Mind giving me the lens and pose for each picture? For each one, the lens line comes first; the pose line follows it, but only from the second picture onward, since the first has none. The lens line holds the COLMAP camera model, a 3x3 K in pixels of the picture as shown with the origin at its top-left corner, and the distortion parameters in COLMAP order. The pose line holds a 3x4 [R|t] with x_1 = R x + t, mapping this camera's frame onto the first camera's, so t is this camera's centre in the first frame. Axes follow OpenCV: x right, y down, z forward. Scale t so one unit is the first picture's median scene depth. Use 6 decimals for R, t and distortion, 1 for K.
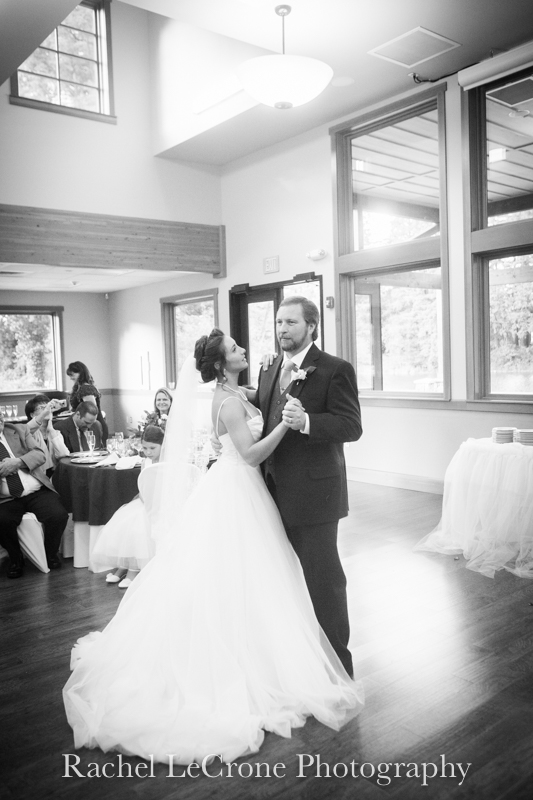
lens RADIAL K [[688.1, 0, 266.5], [0, 688.1, 400.0], [0, 0, 1]] dist [-0.137895, 0.253890]
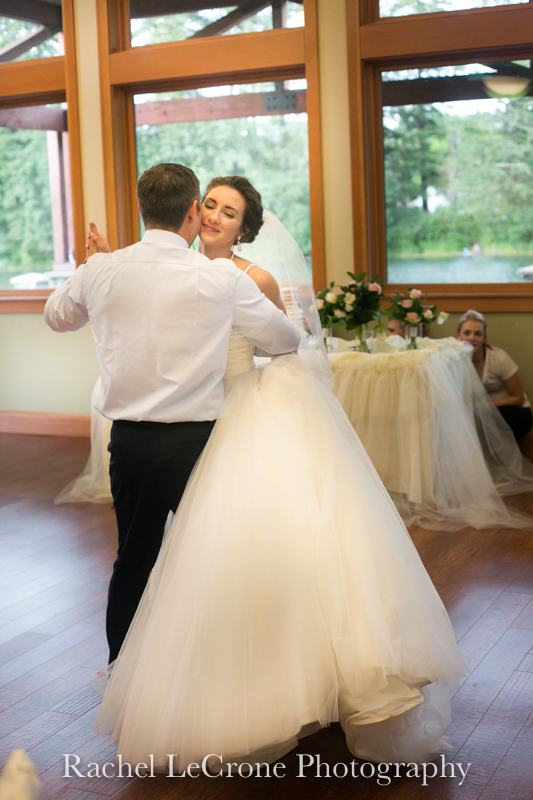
lens RADIAL K [[1190.8, 0, 266.5], [0, 1190.8, 400.0], [0, 0, 1]] dist [-0.137457, 0.090354]
pose [[0.906122, -0.063229, 0.418264, -0.056902], [0.033735, 0.996418, 0.077546, 0.012408], [-0.421669, -0.056156, 0.905009, -0.127897]]
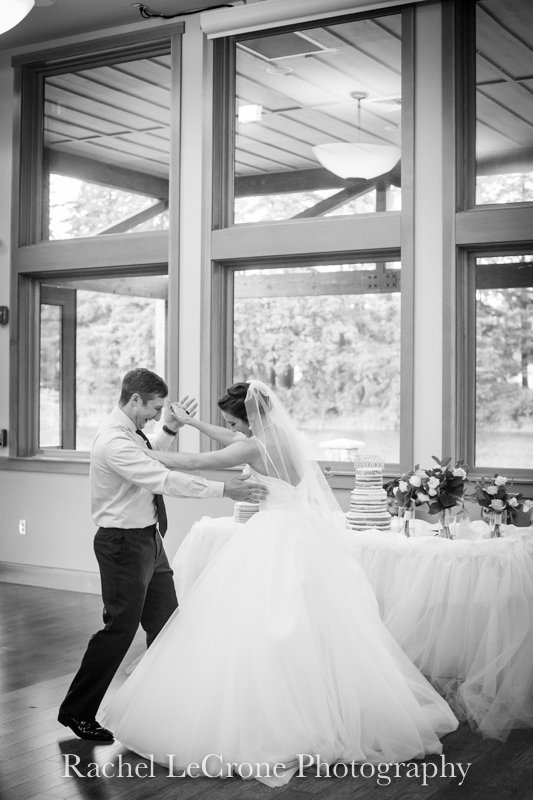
lens RADIAL K [[1154.4, 0, 266.5], [0, 1154.4, 400.0], [0, 0, 1]] dist [-0.121832, 0.073416]
pose [[0.939561, 0.036850, 0.340394, -0.037410], [-0.016539, 0.997915, -0.062382, 0.003997], [-0.341983, 0.052982, 0.938211, -0.110388]]
